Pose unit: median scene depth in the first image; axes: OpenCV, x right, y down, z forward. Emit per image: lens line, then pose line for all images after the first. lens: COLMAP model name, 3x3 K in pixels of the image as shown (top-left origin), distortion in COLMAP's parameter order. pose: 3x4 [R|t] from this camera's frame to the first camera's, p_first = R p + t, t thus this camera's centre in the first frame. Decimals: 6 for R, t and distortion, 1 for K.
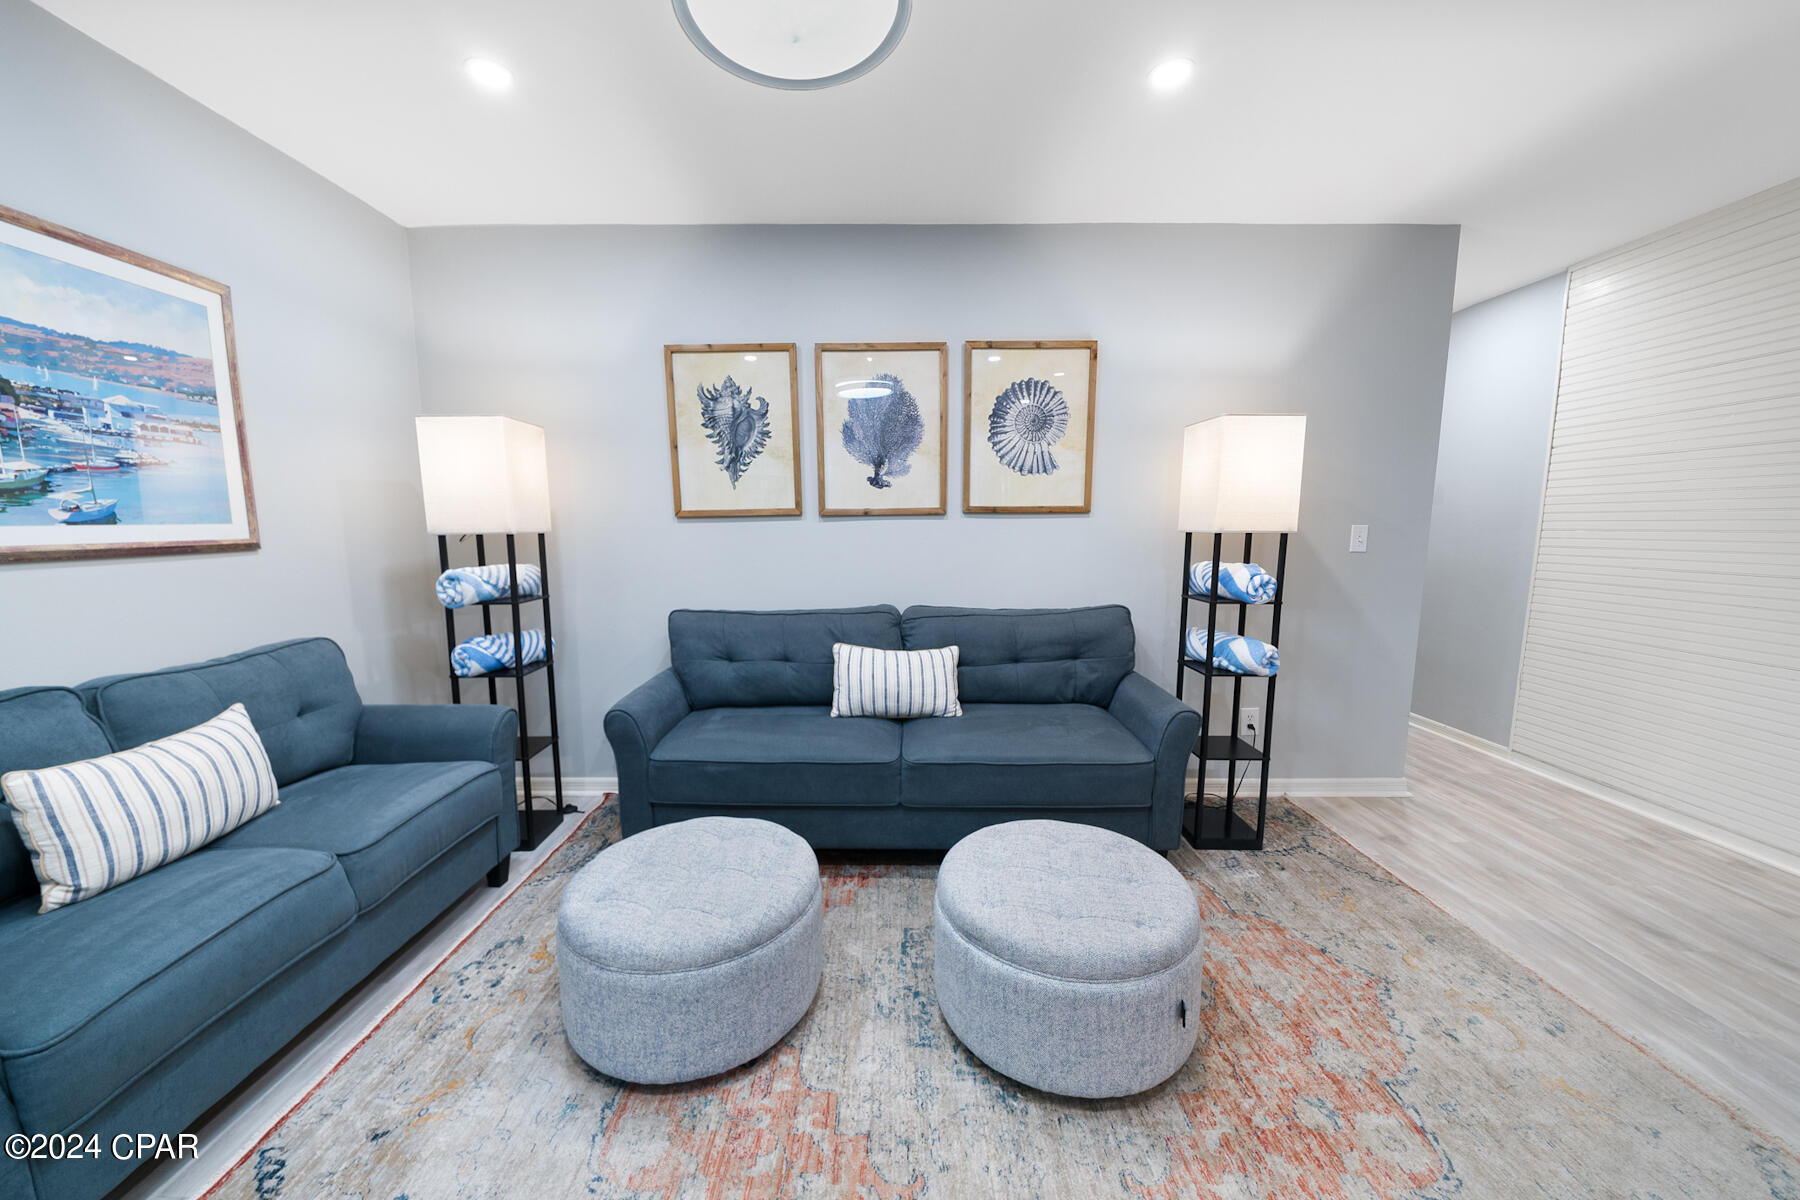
lens RADIAL K [[622.8, 0, 894.7], [0, 622.8, 585.8], [0, 0, 1]] dist [-0.001997, -0.000290]
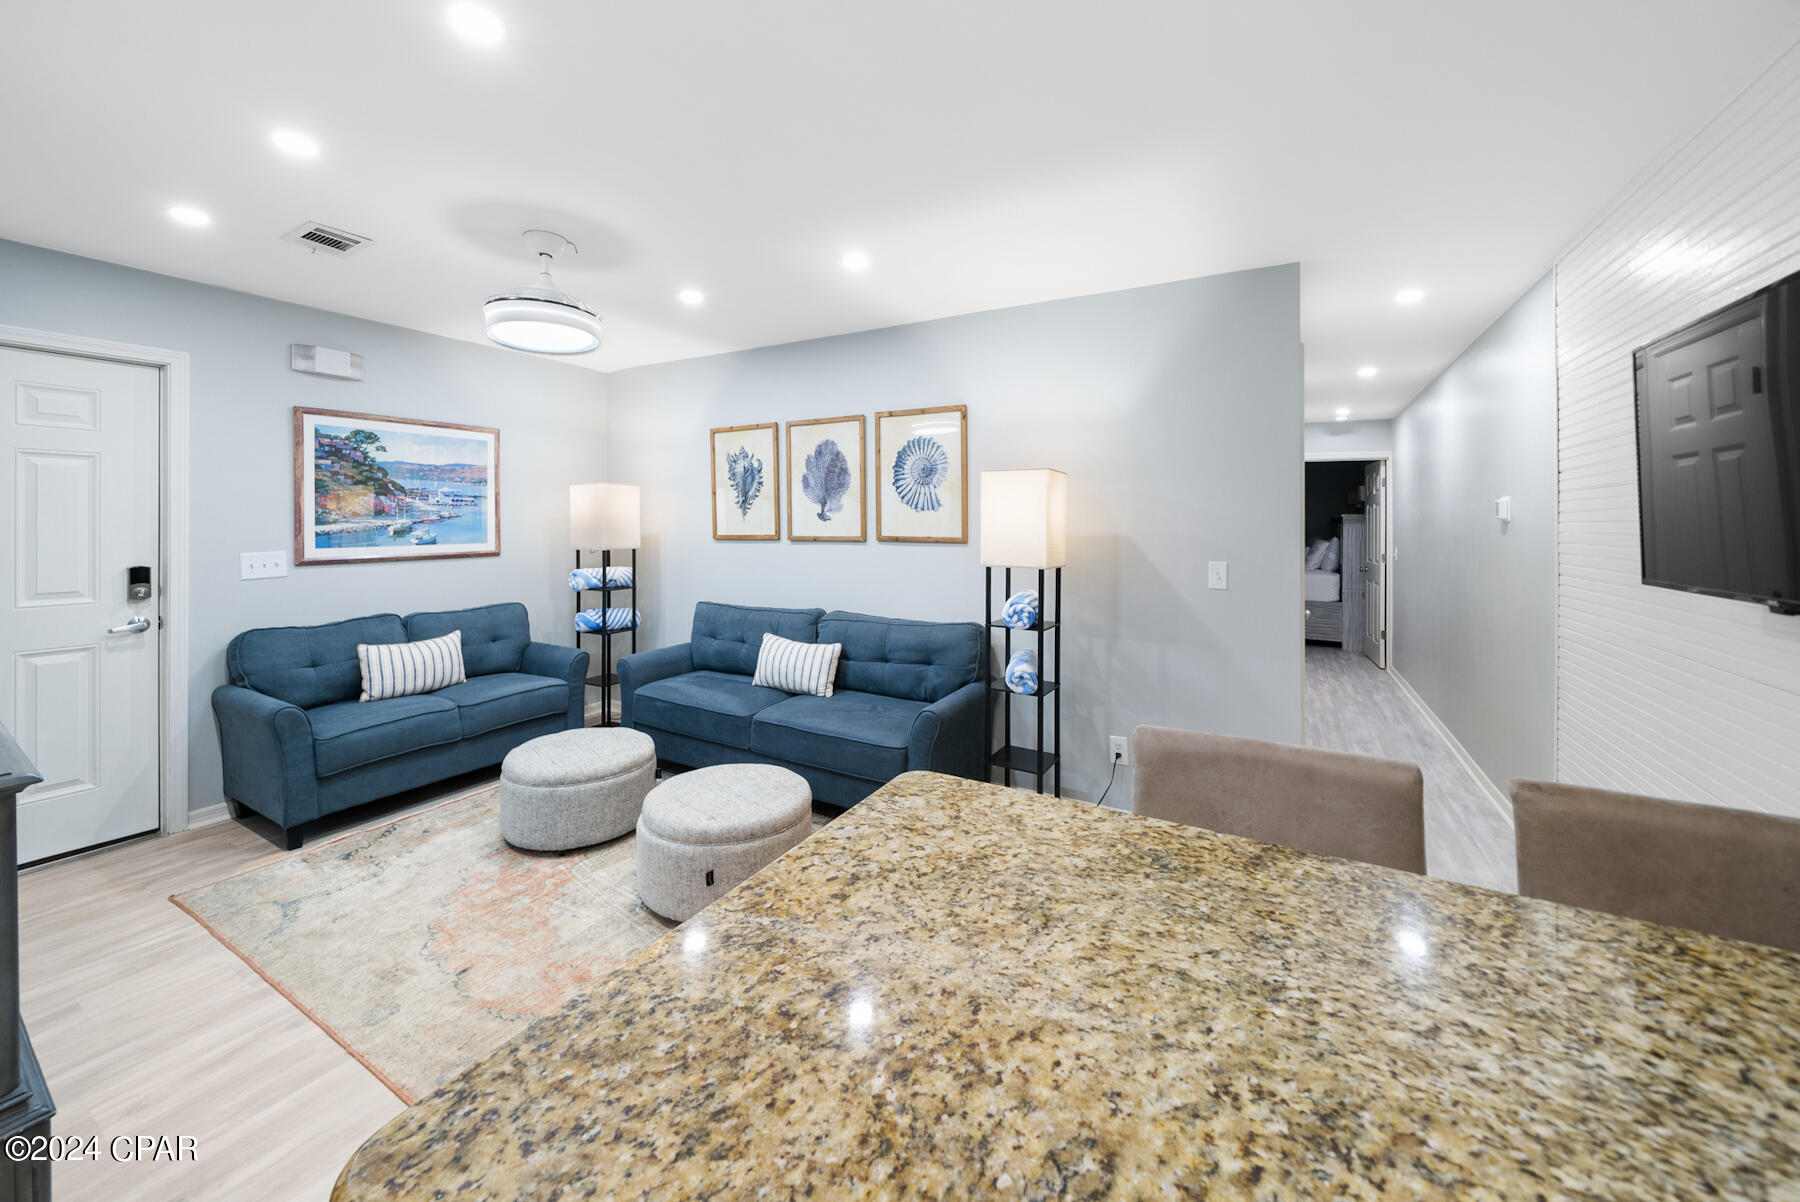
lens RADIAL K [[662.5, 0, 923.4], [0, 662.5, 506.4], [0, 0, 1]] dist [-0.002899, -0.000185]
pose [[0.876880, -0.001439, -0.480707, 0.923995], [-0.056090, 0.992859, -0.105288, -0.053072], [0.477425, 0.119288, 0.870537, -0.165561]]
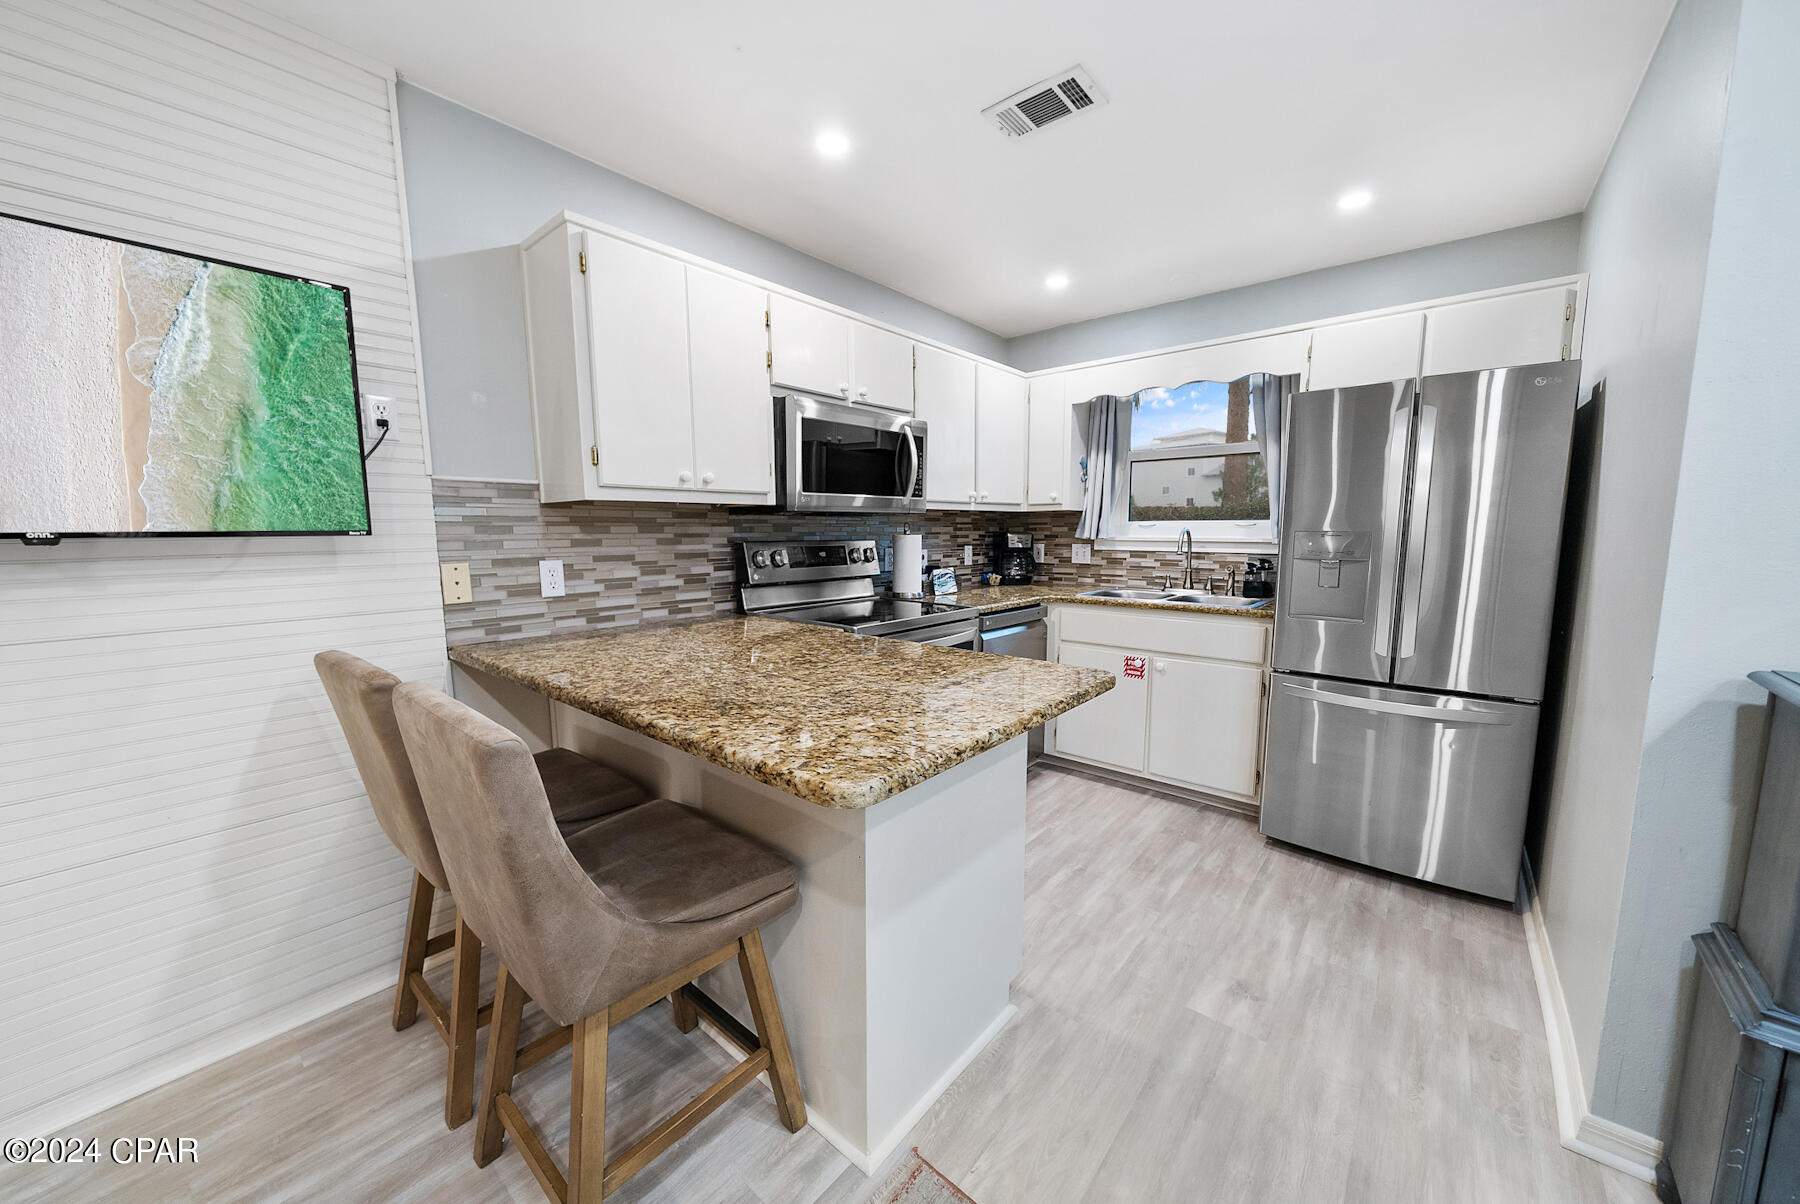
lens RADIAL K [[627.7, 0, 892.4], [0, 627.7, 608.6], [0, 0, 1]] dist [-0.009632, -0.000077]
pose [[-0.744109, -0.077484, 0.663550, 0.439772], [0.071468, 0.978318, 0.194385, -0.058975], [-0.664225, 0.192066, -0.722438, 0.507902]]
